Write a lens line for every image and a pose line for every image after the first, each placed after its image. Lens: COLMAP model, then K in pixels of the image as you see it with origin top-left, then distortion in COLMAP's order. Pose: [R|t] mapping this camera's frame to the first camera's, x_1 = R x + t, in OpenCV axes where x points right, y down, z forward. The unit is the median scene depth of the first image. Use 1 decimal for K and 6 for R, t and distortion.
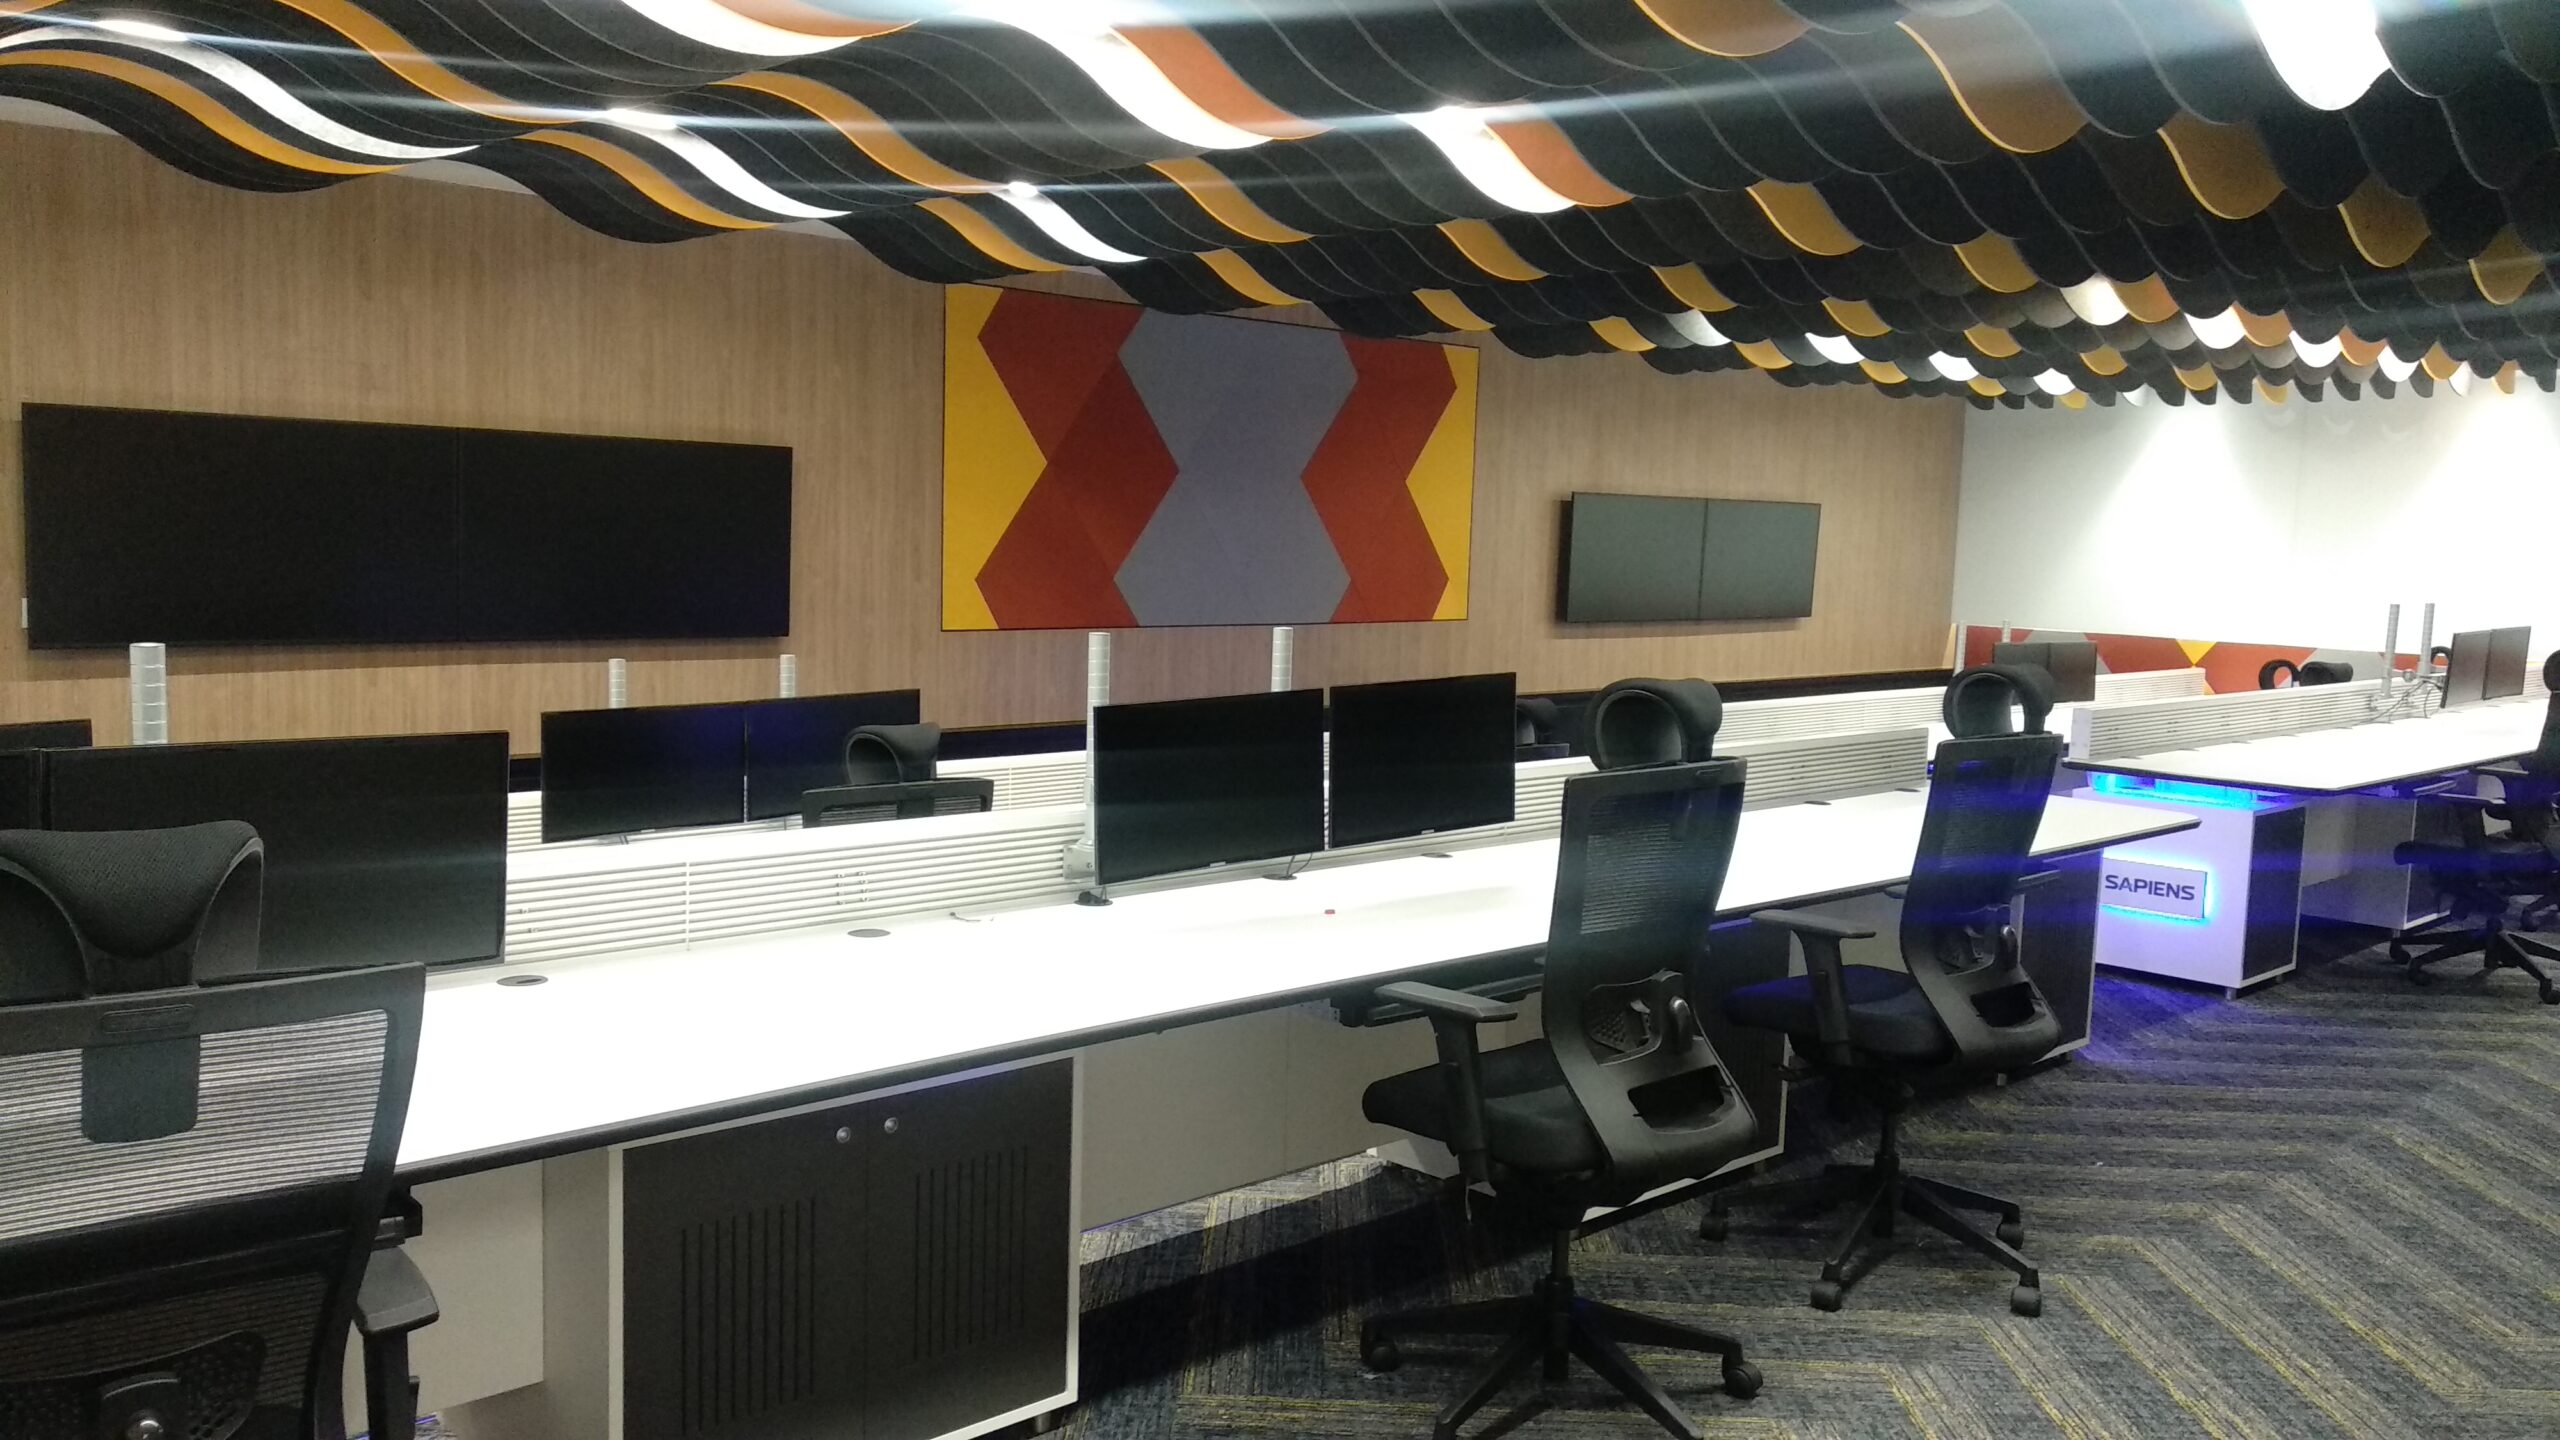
lens RADIAL K [[1952.8, 0, 1264.3], [0, 1952.8, 720.2], [0, 0, 1]] dist [0.081618, -0.116492]
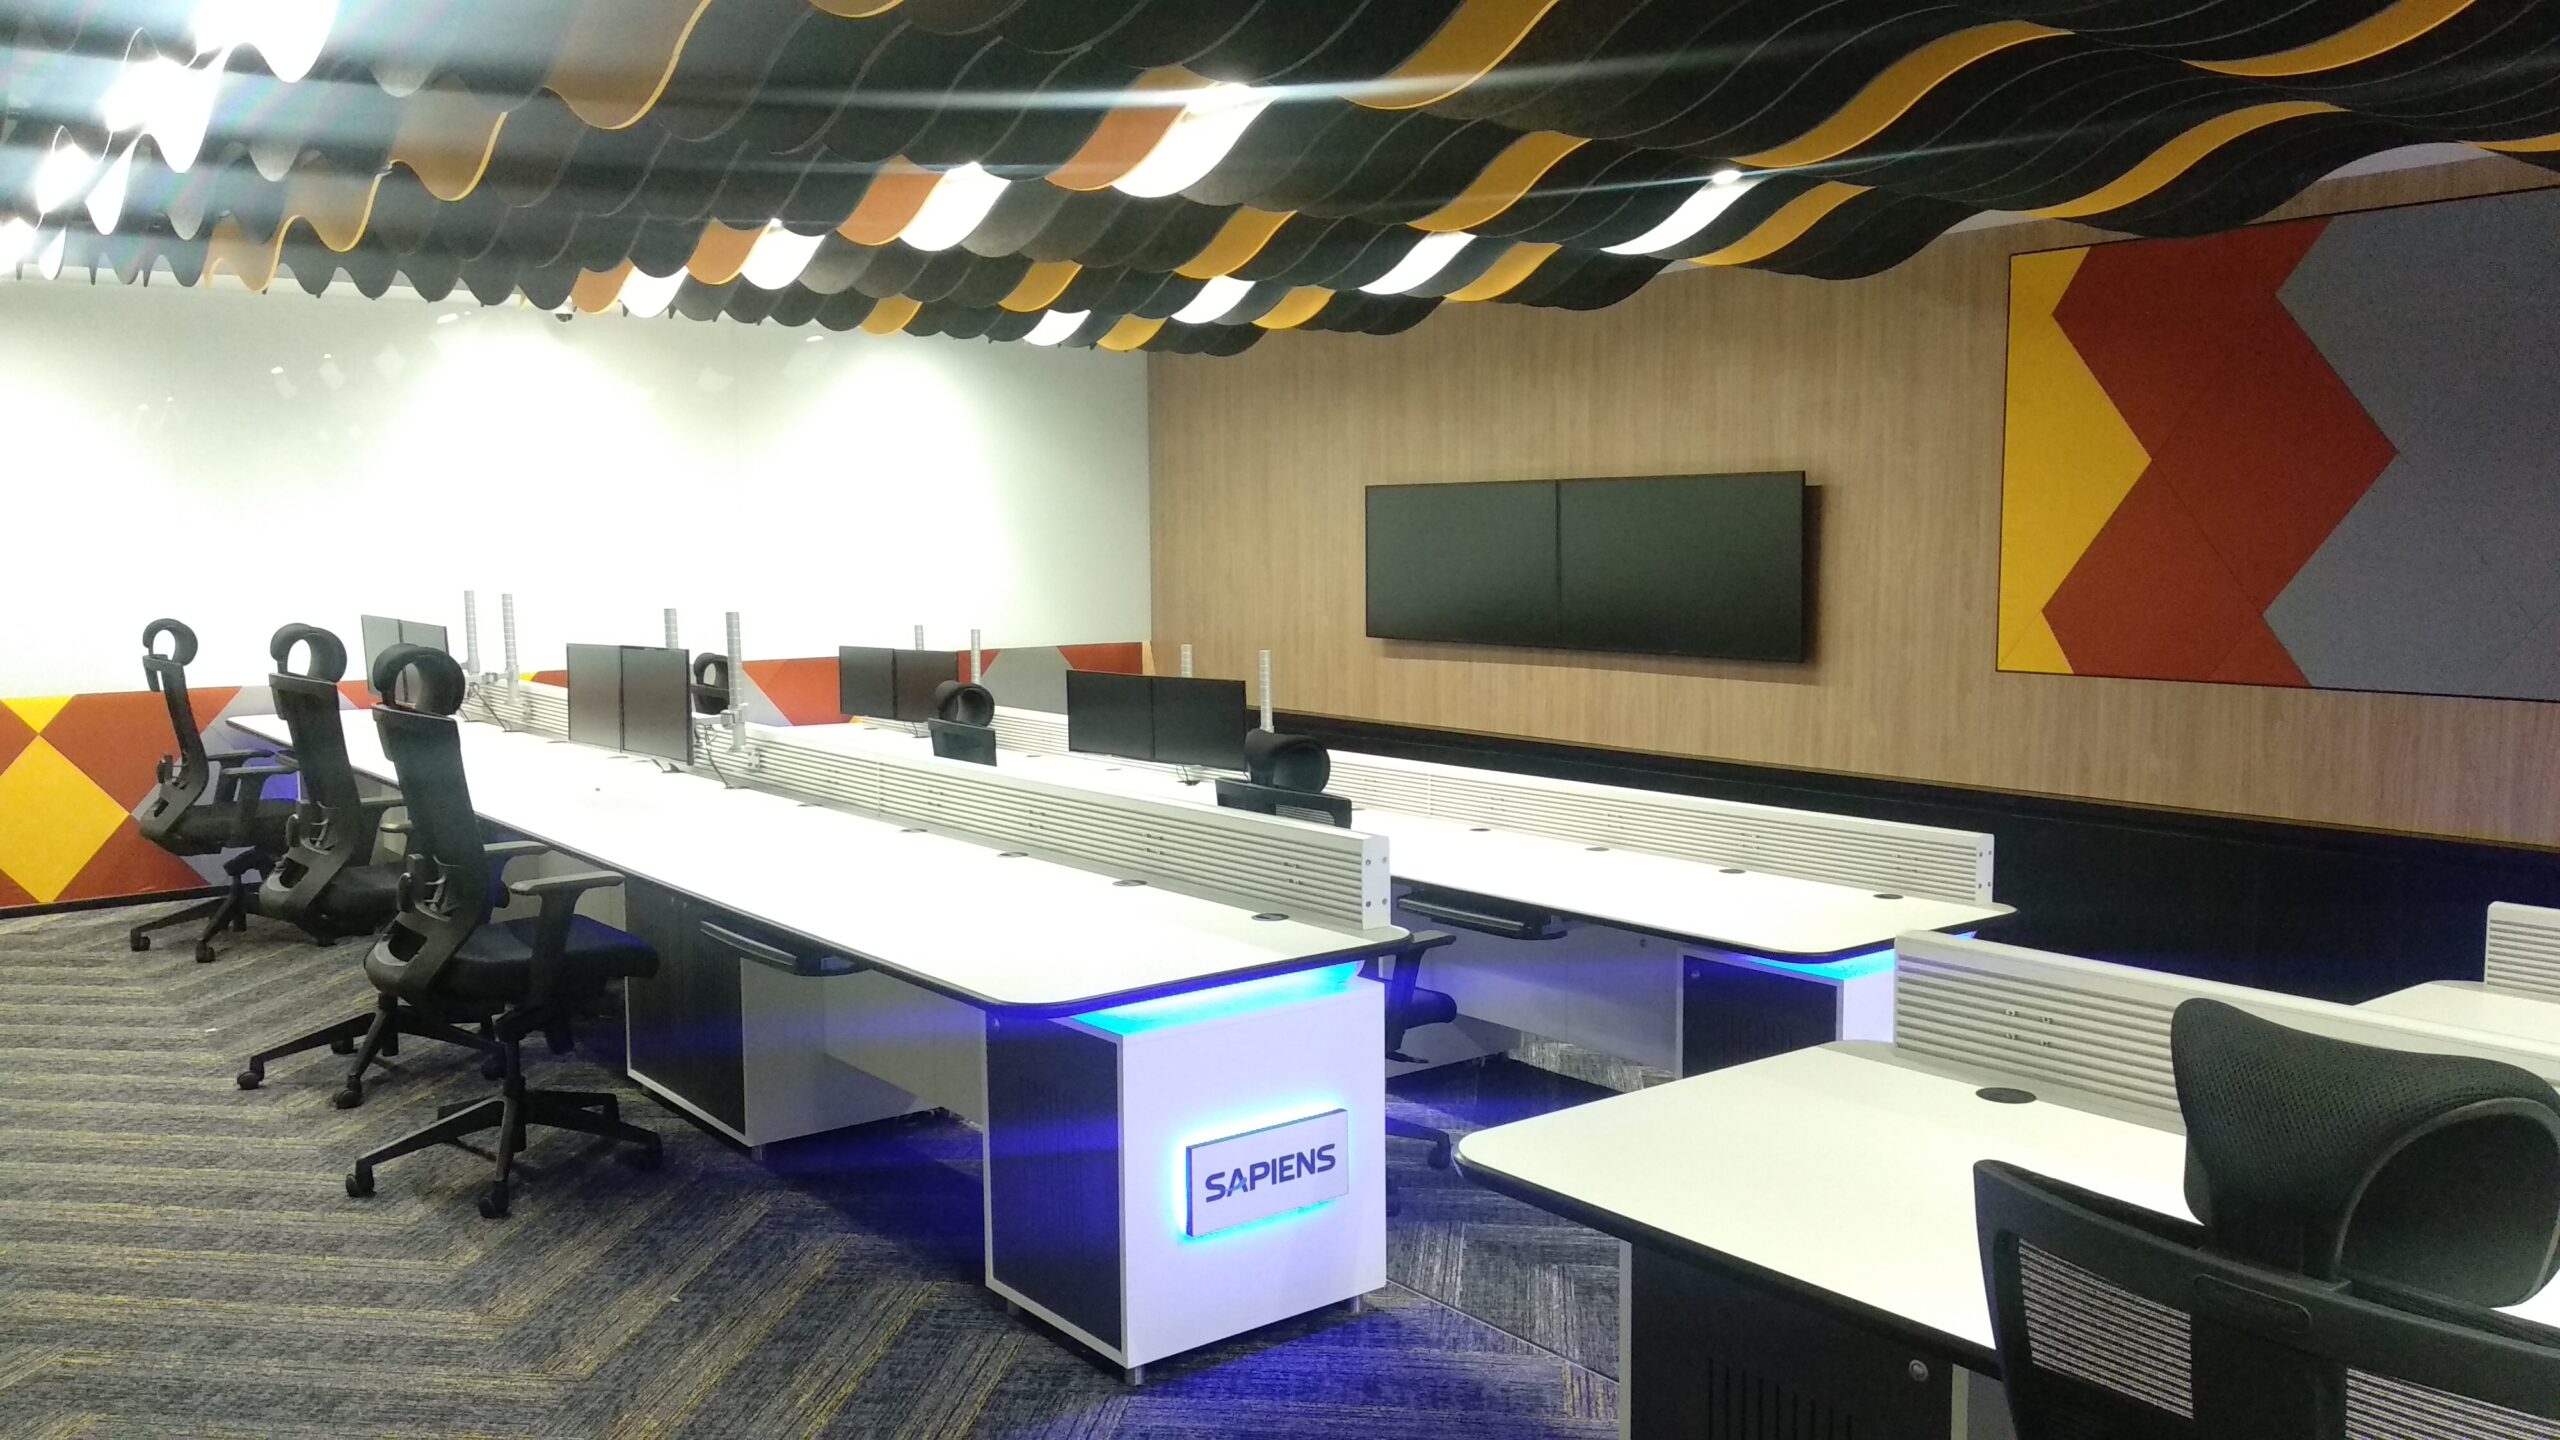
lens RADIAL K [[1952.8, 0, 1264.3], [0, 1952.8, 720.2], [0, 0, 1]] dist [0.081618, -0.116492]
pose [[-0.088300, 0.068728, -0.993720, 0.893046], [-0.094511, 0.992538, 0.077045, -0.075841], [0.991600, 0.100720, -0.081146, 0.956045]]
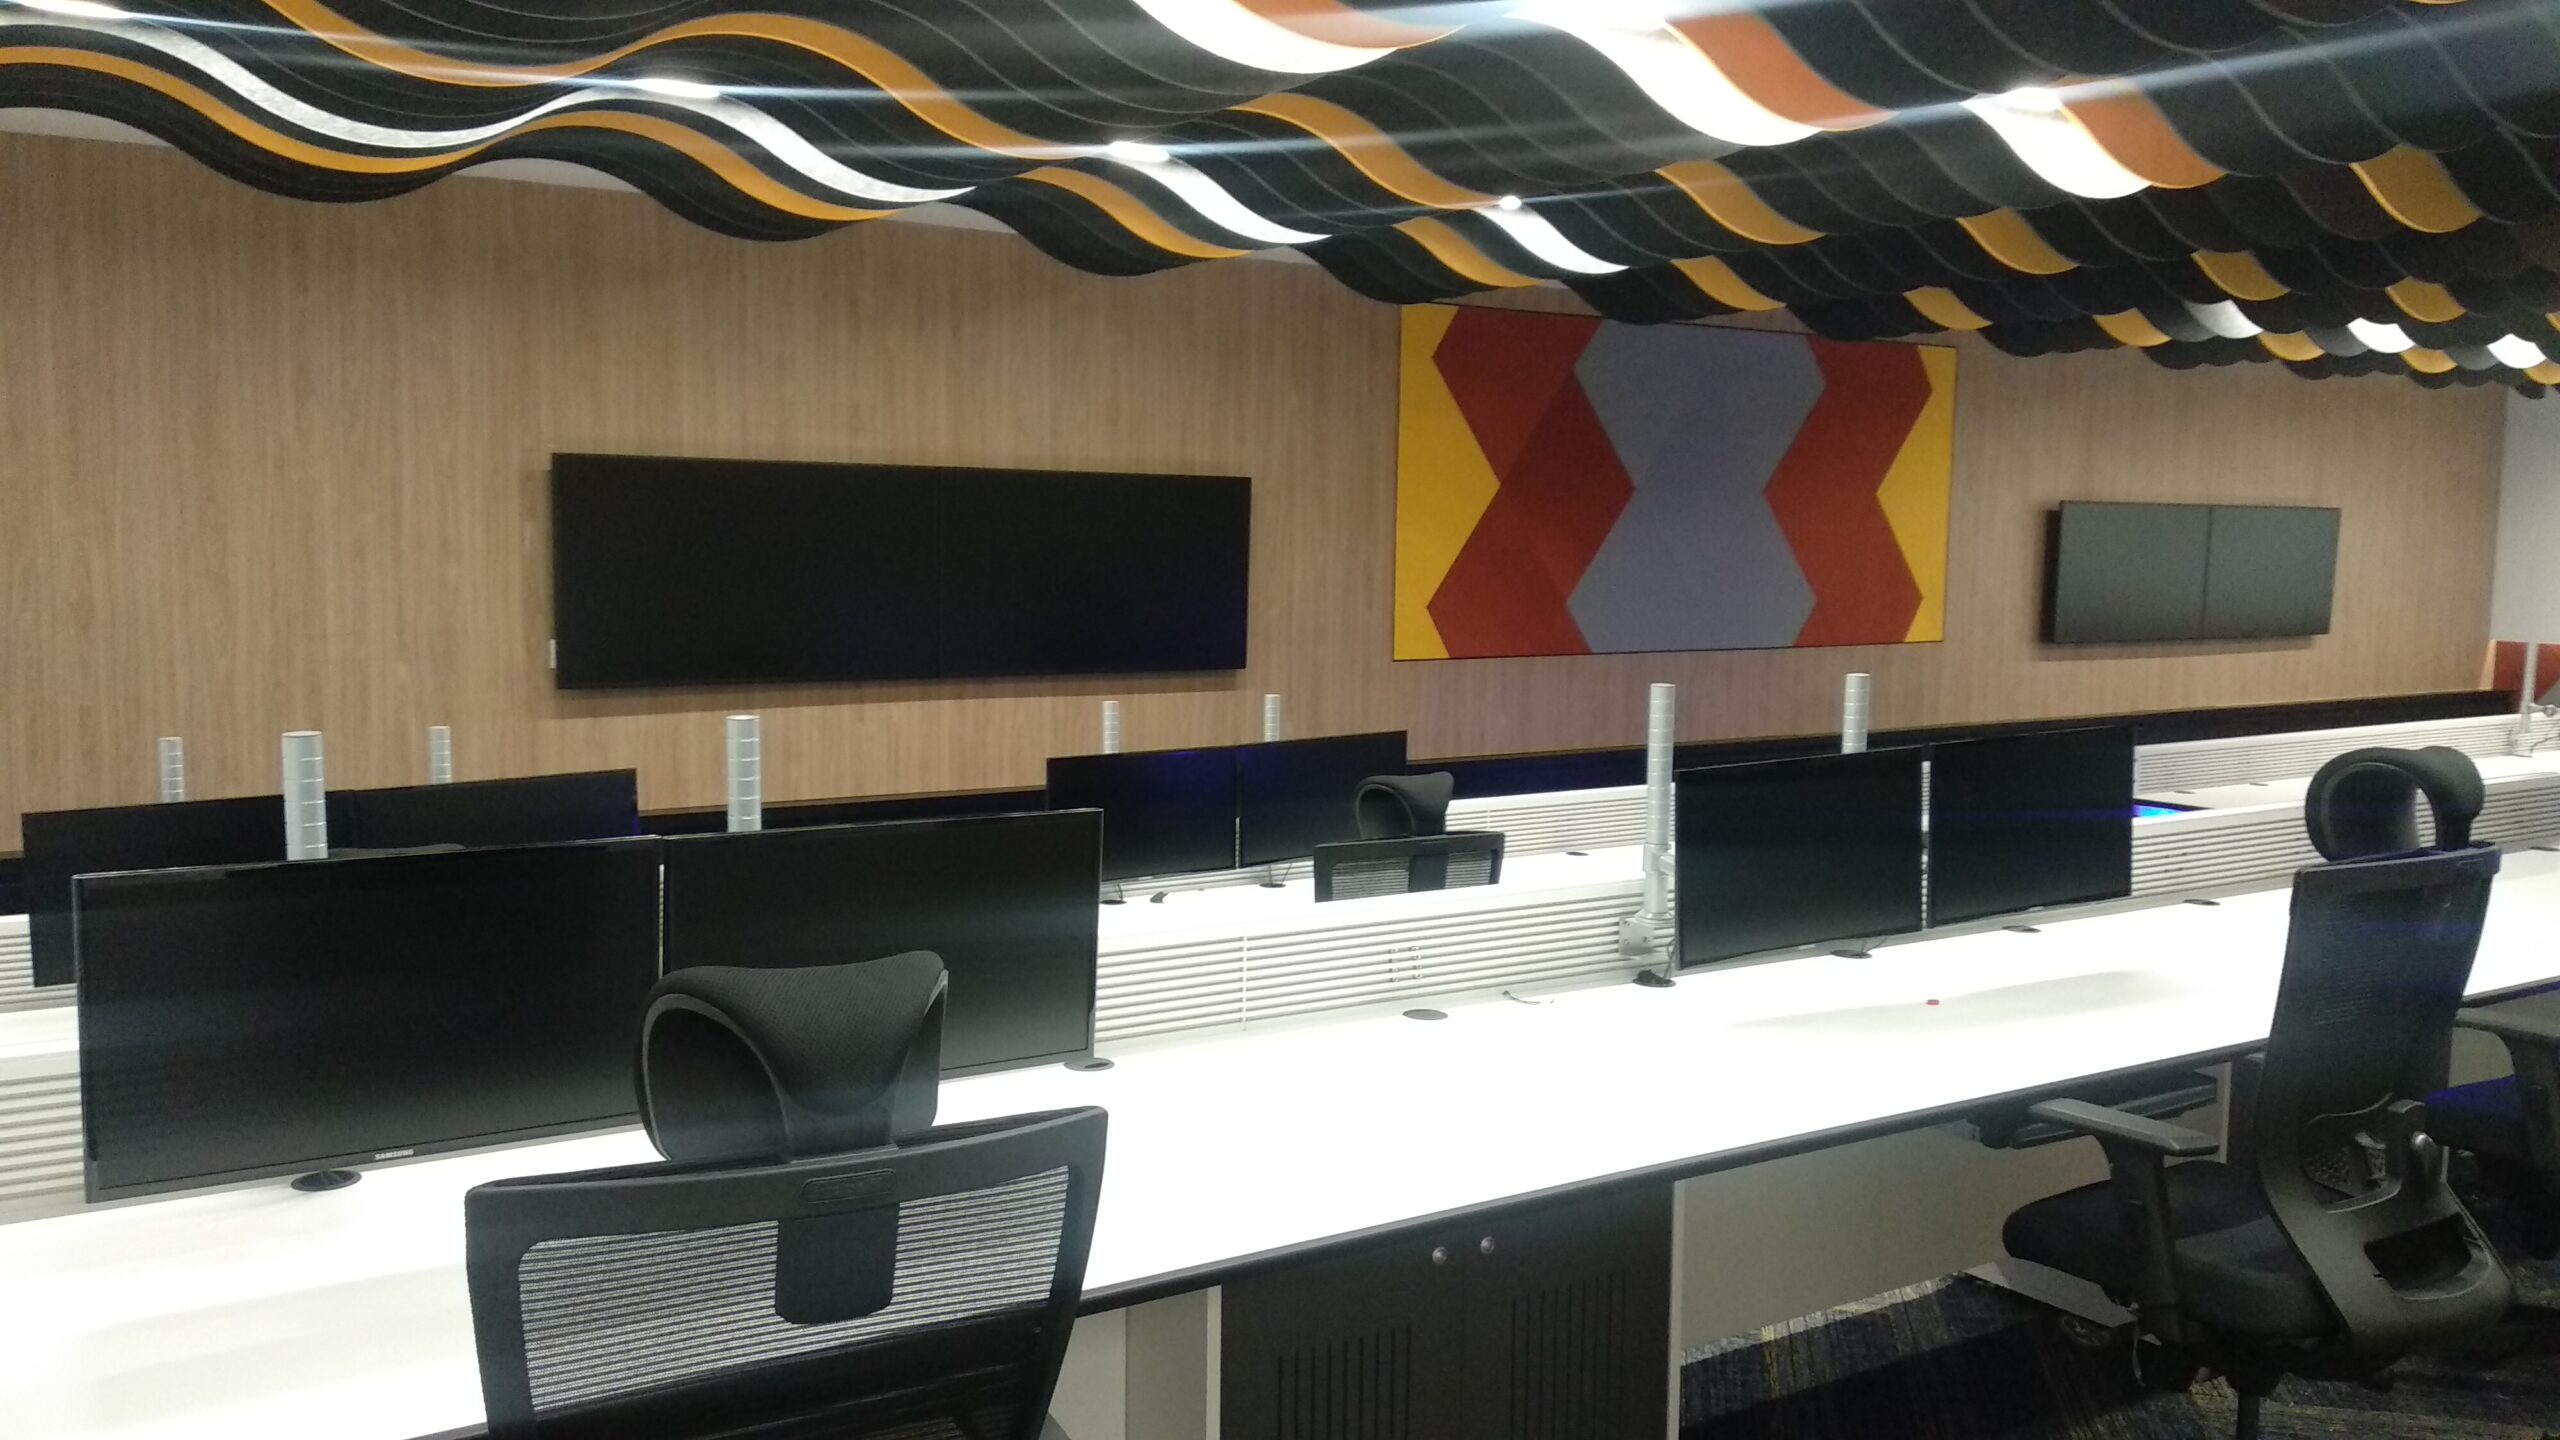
lens RADIAL K [[1952.8, 0, 1264.3], [0, 1952.8, 720.2], [0, 0, 1]] dist [0.081618, -0.116492]
pose [[0.982412, 0.001802, -0.186715, -0.058513], [-0.002802, 0.999983, -0.005094, -0.014029], [0.186703, 0.005528, 0.982401, 0.044470]]
